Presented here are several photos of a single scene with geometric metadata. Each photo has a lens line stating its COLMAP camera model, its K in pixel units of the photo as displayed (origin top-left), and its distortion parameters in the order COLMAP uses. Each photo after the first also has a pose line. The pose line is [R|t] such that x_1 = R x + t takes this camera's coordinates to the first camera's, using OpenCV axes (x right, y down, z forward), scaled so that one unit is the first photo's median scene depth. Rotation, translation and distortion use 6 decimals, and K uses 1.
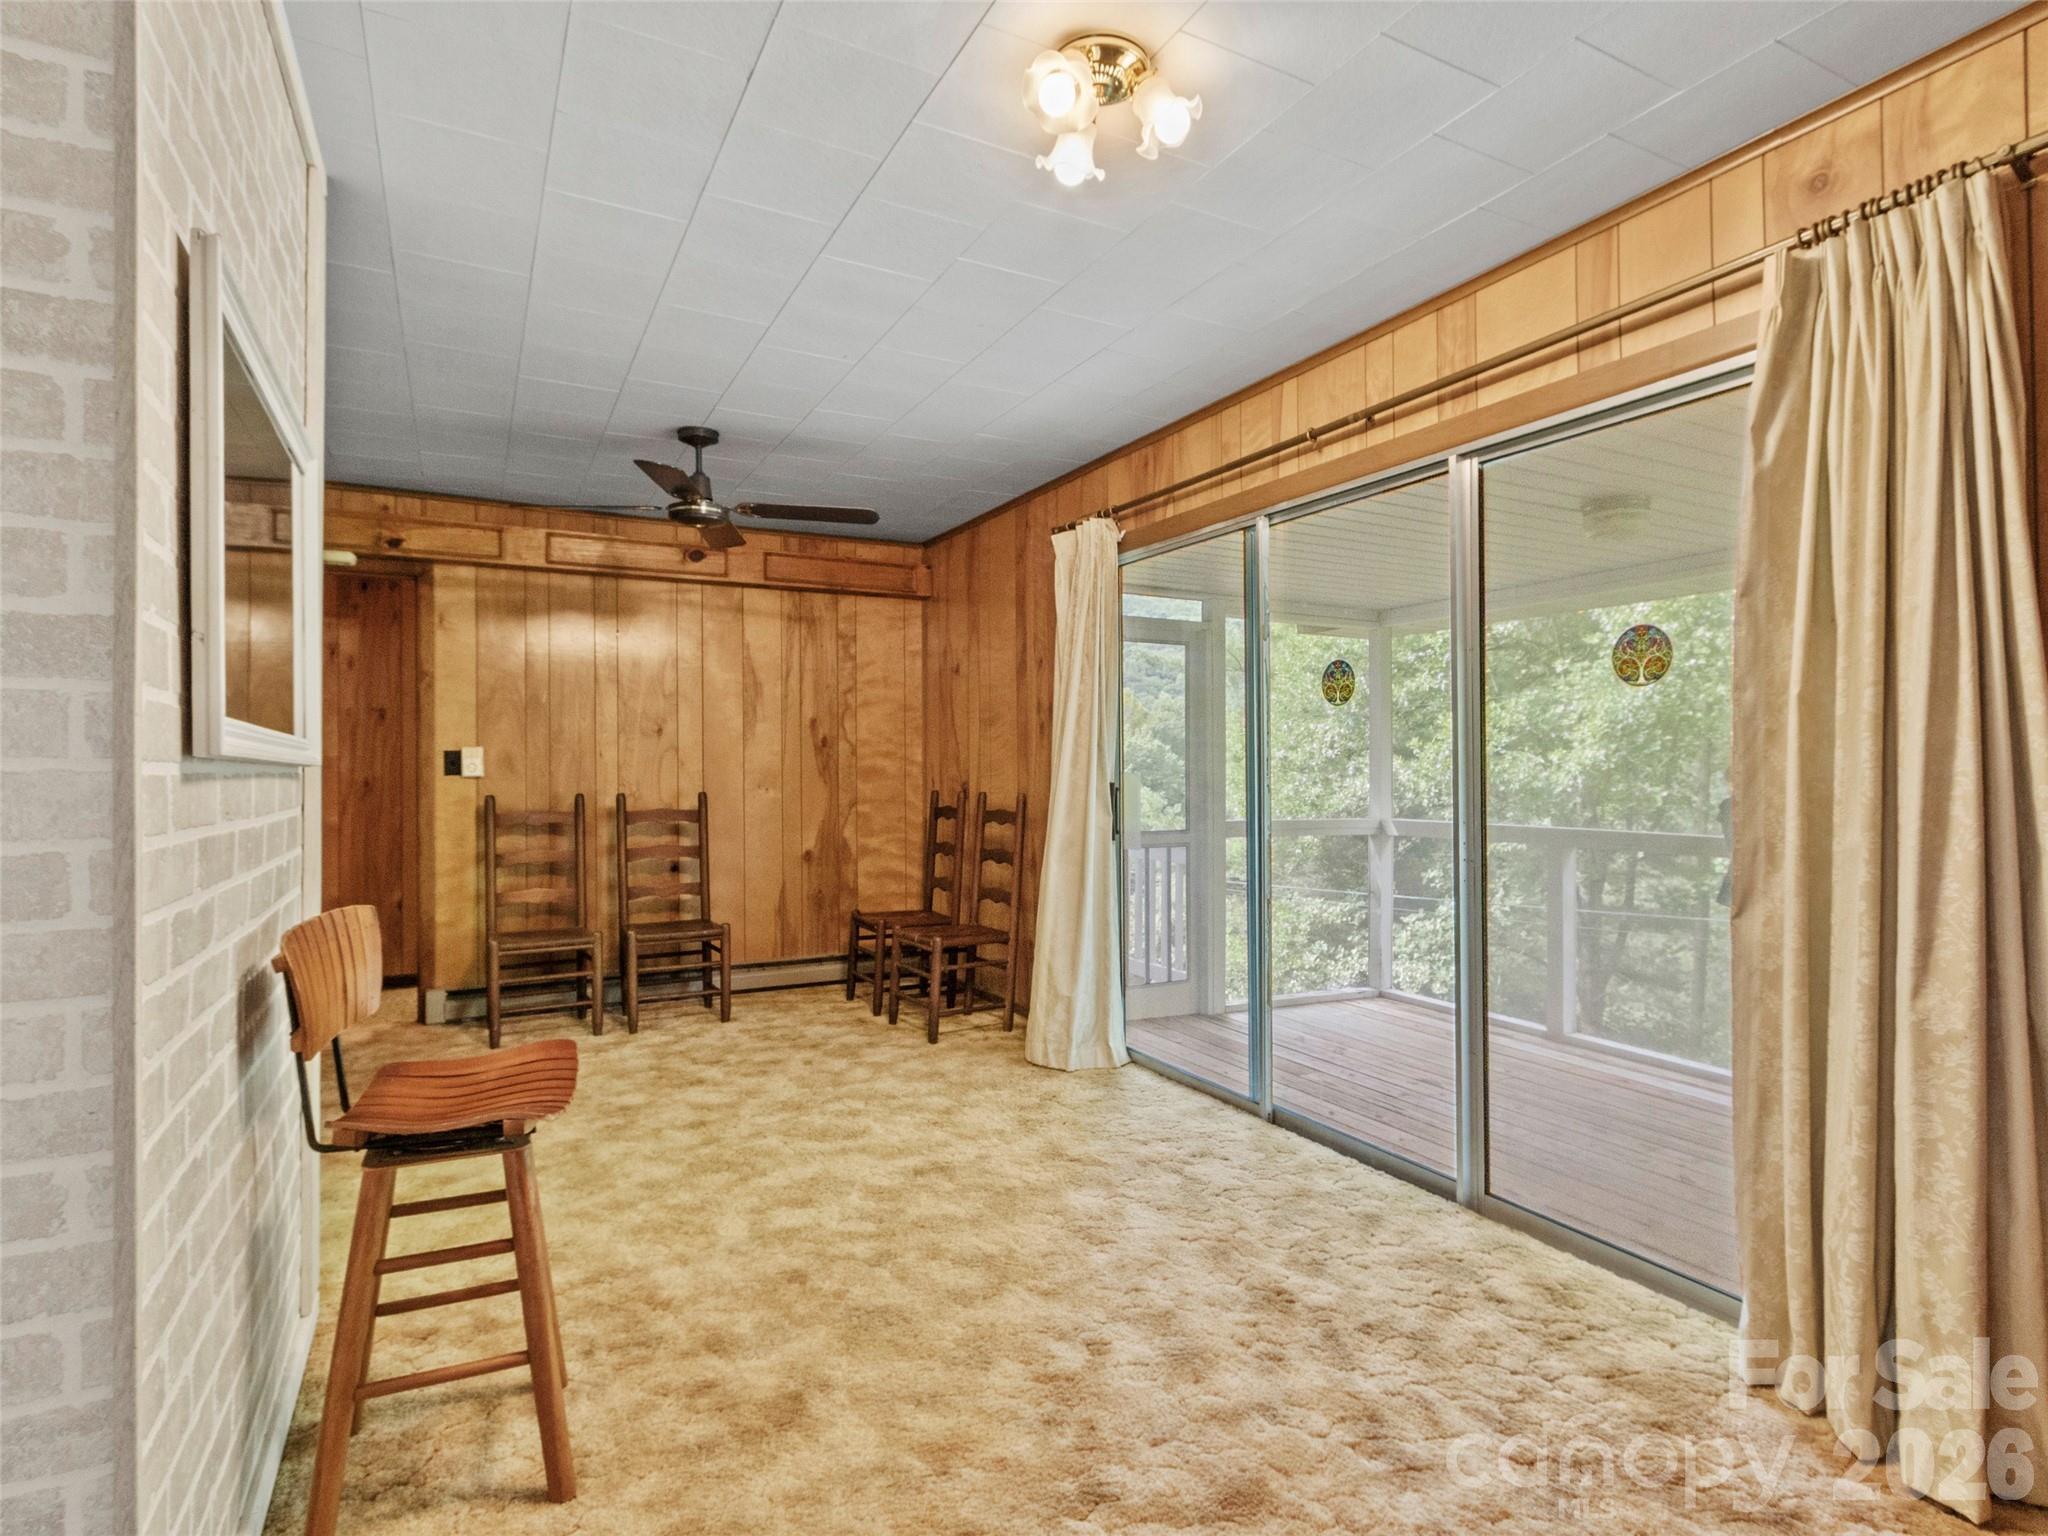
lens RADIAL K [[1067.0, 0, 1024.1], [0, 1067.0, 763.9], [0, 0, 1]] dist [0.001090, -0.002254]
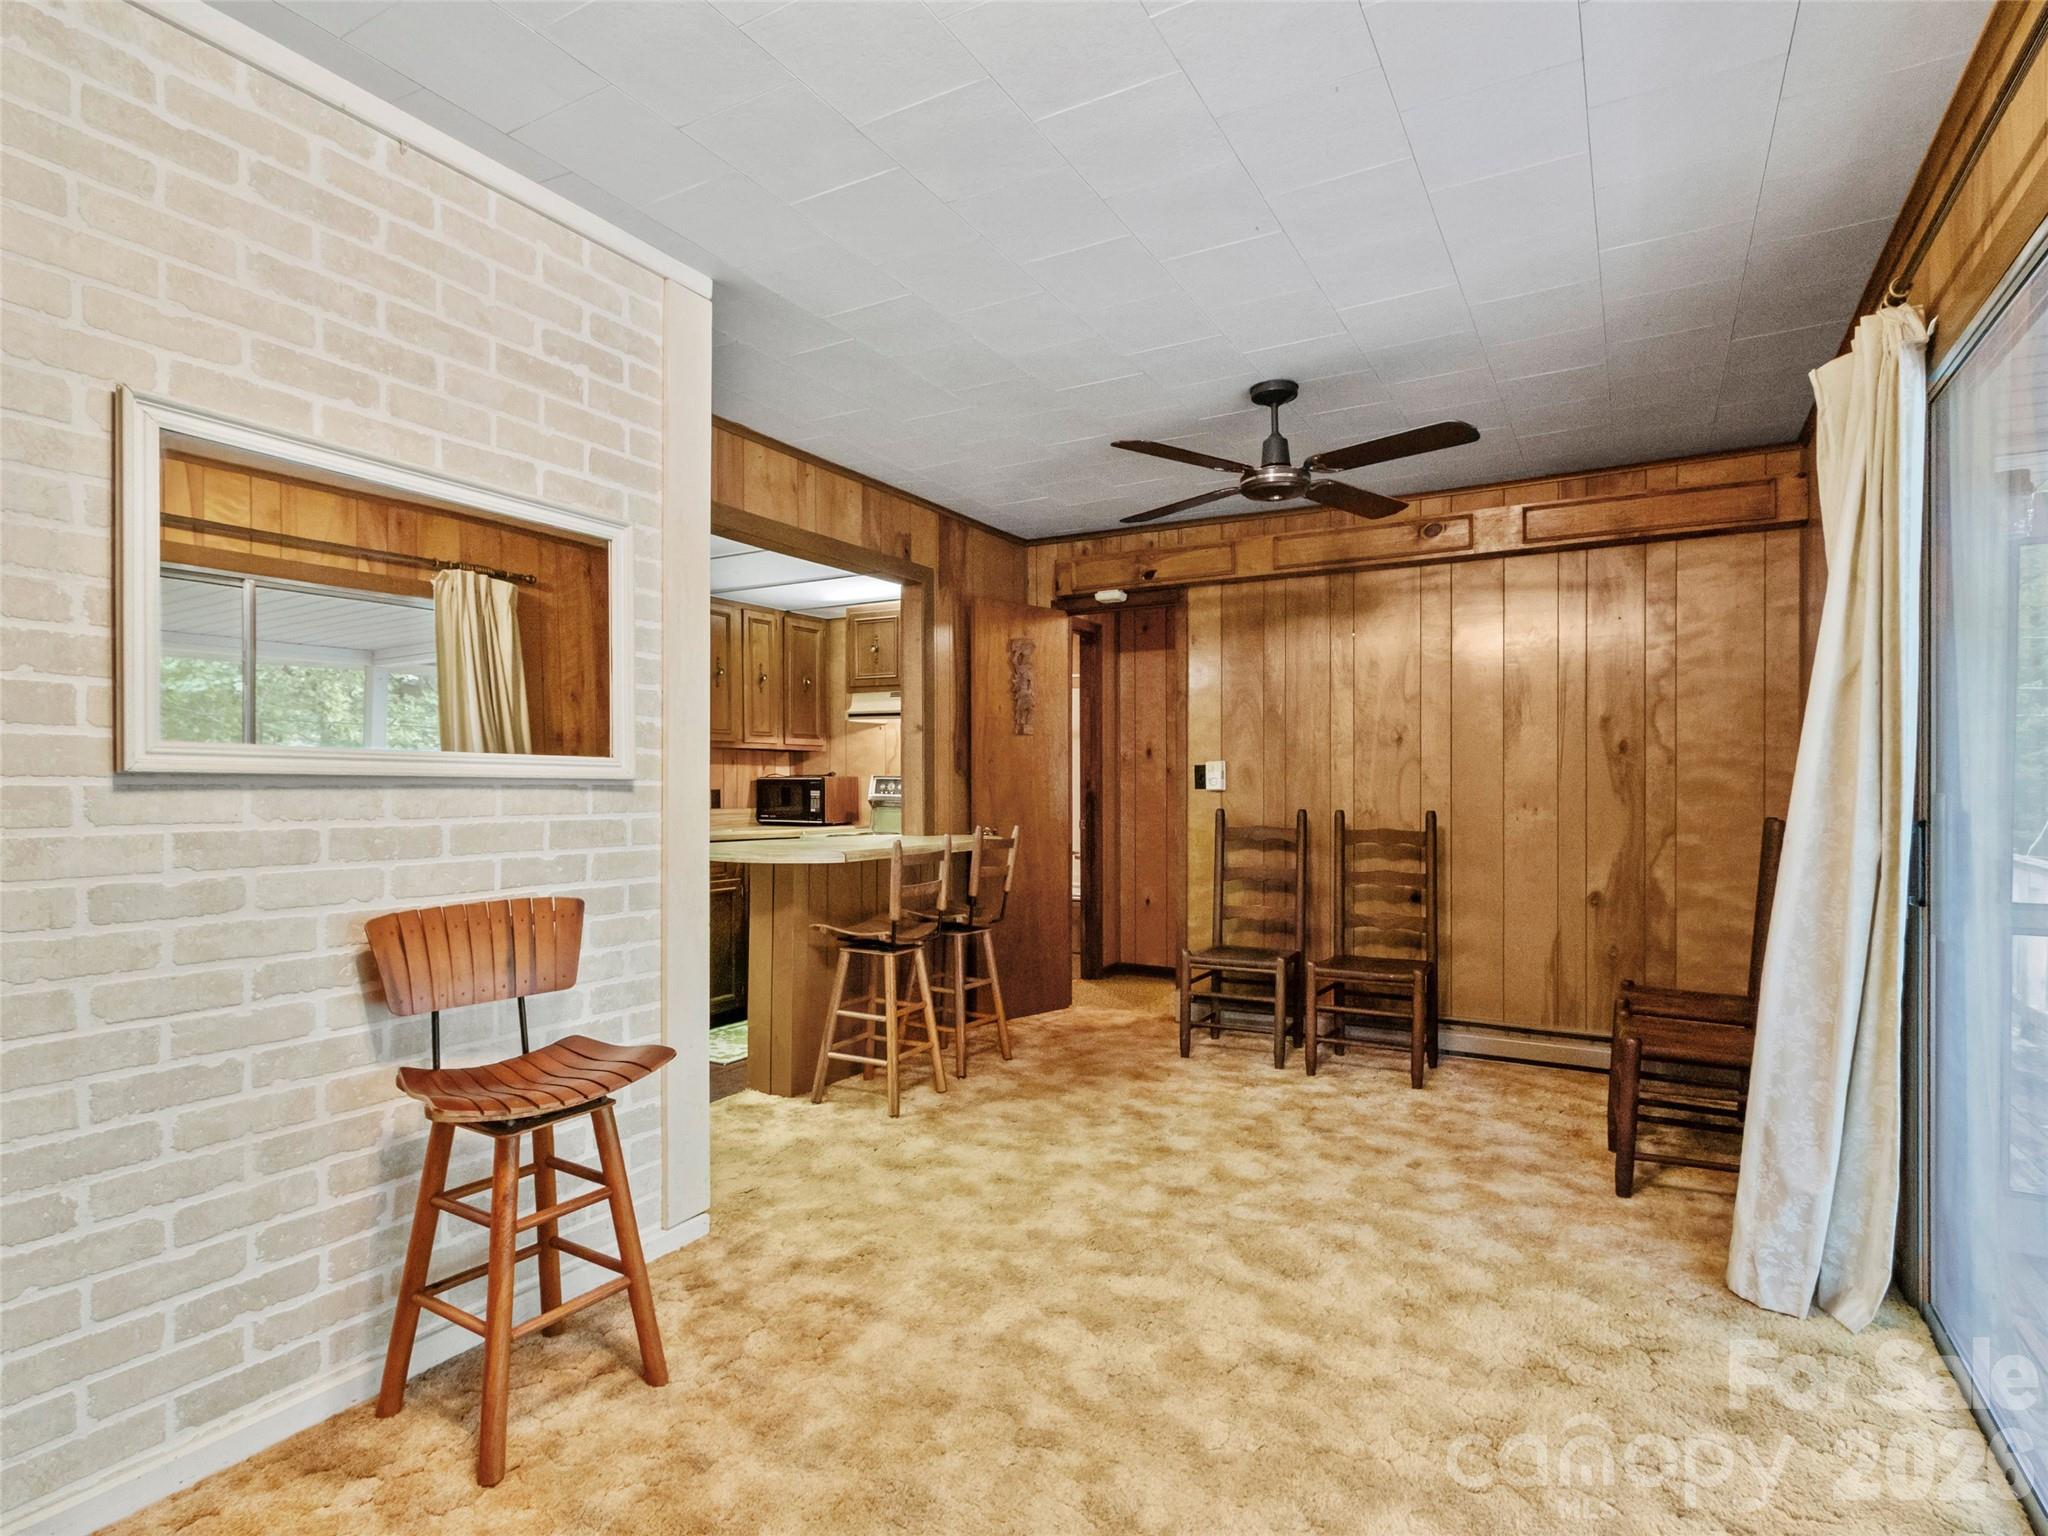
lens RADIAL K [[1052.9, 0, 1034.7], [0, 1052.9, 789.6], [0, 0, 1]] dist [0.003300, 0.000072]
pose [[0.539962, 0.008051, -0.841651, 0.251248], [0.000255, 0.999953, 0.009729, 0.001920], [0.841689, -0.005468, 0.539935, 0.316884]]
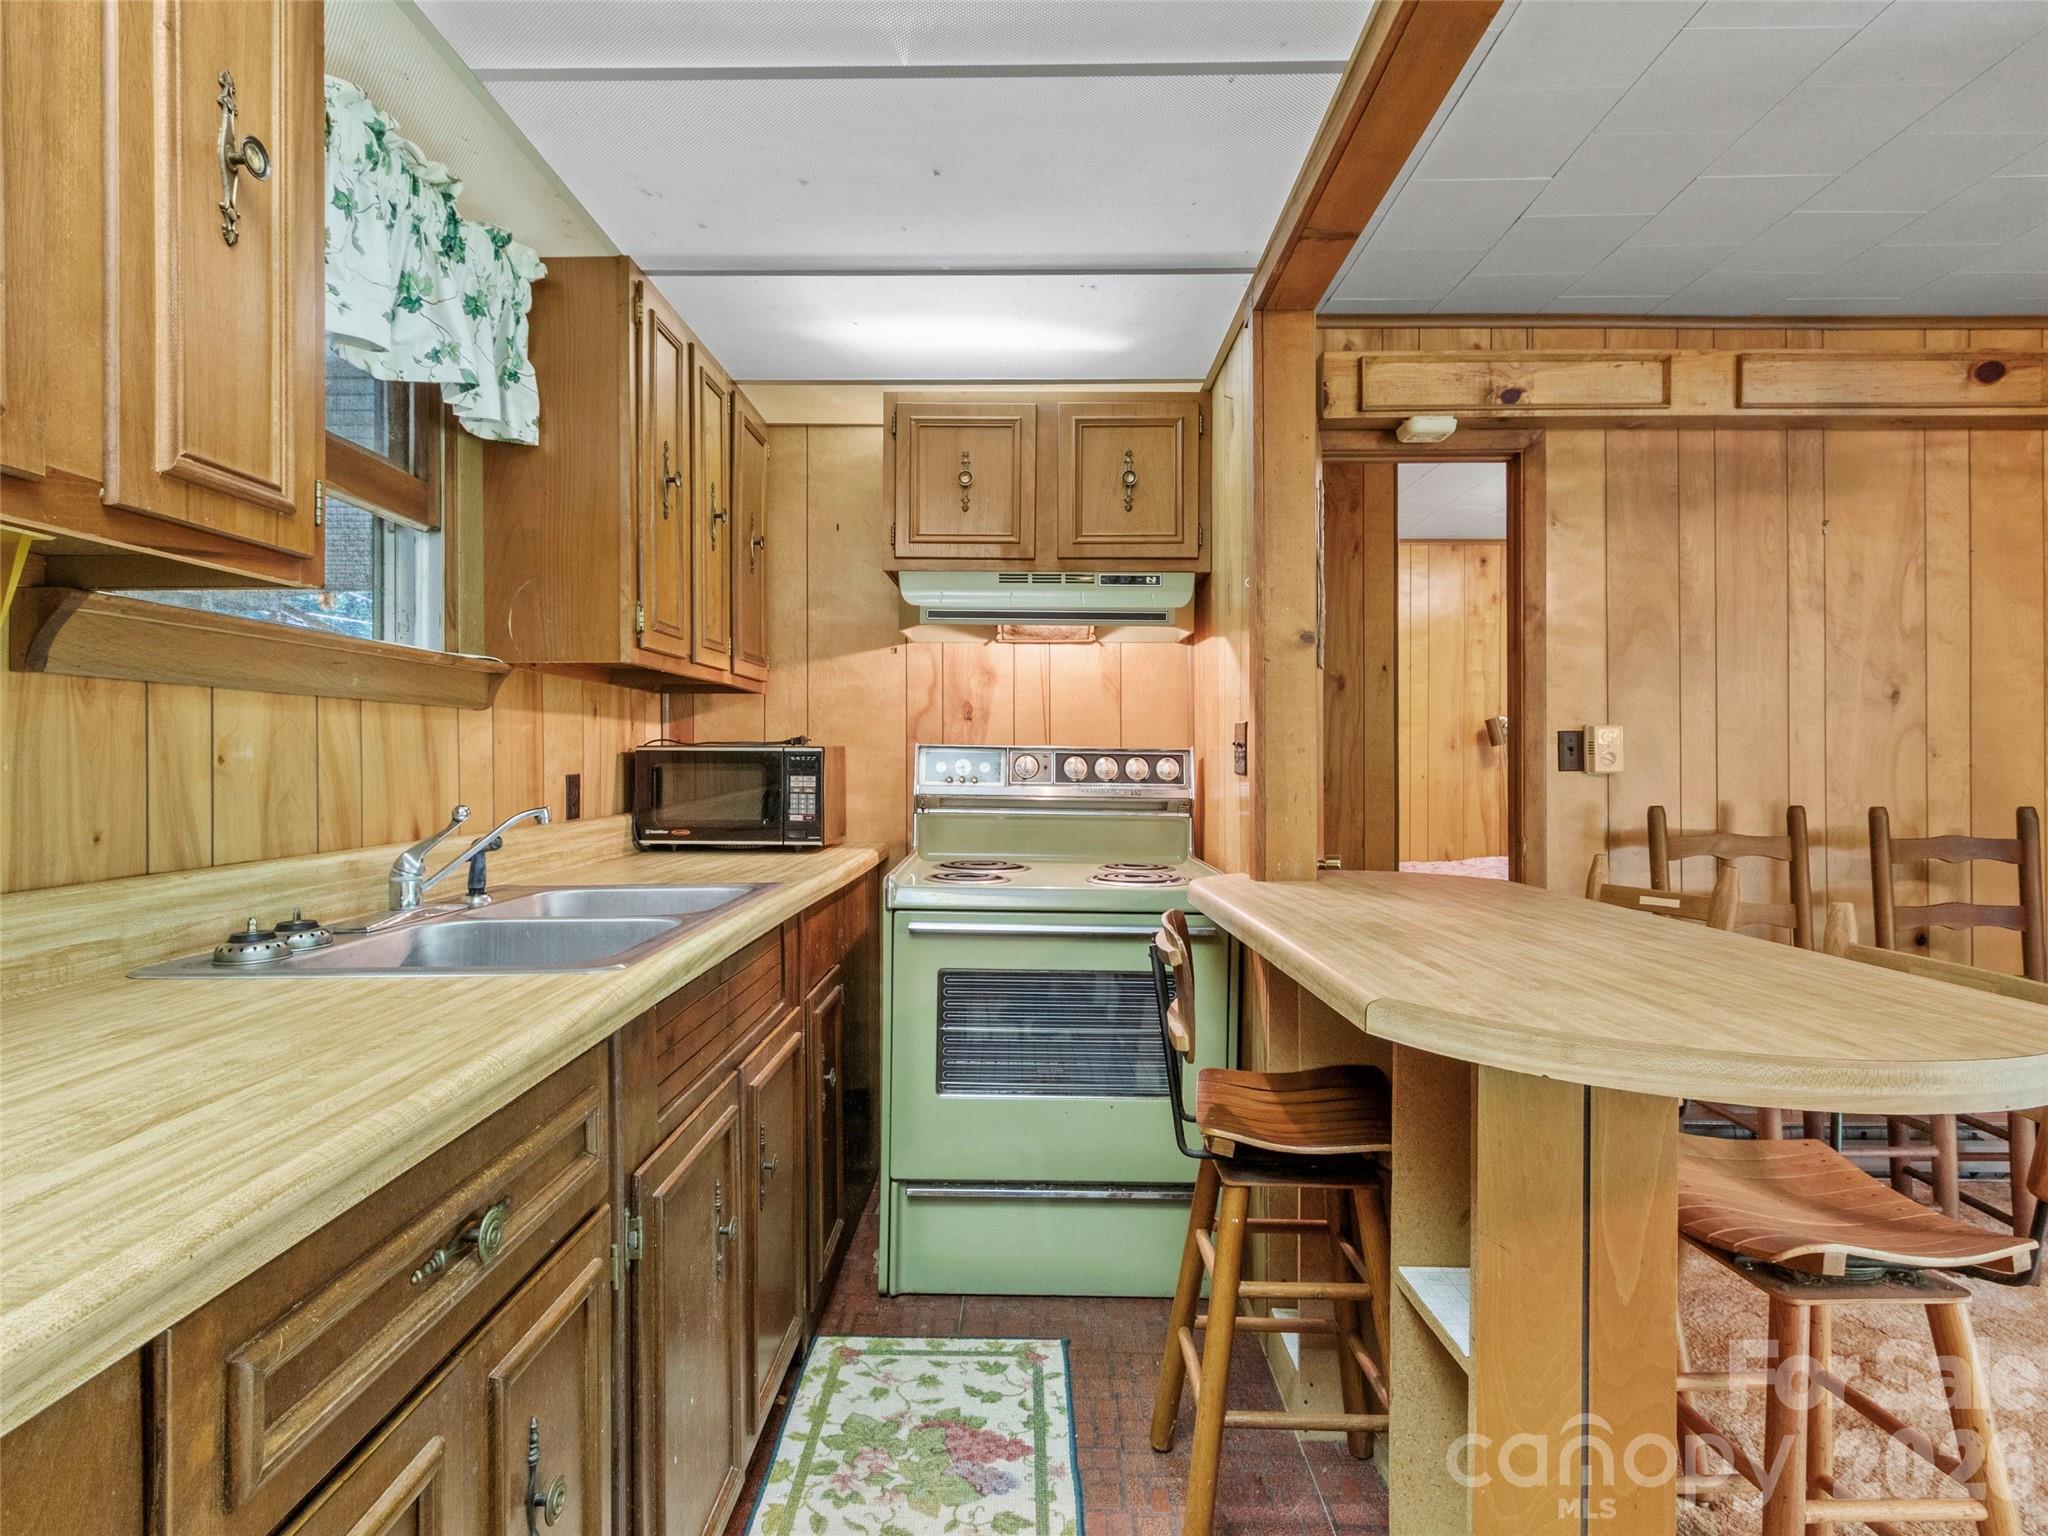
lens RADIAL K [[1067.0, 0, 1024.1], [0, 1067.0, 763.9], [0, 0, 1]] dist [0.001090, -0.002254]
pose [[0.879659, 0.004453, -0.475585, -0.537882], [-0.002958, 0.999988, 0.003890, 0.005647], [0.475596, -0.002015, 0.879661, 0.314987]]
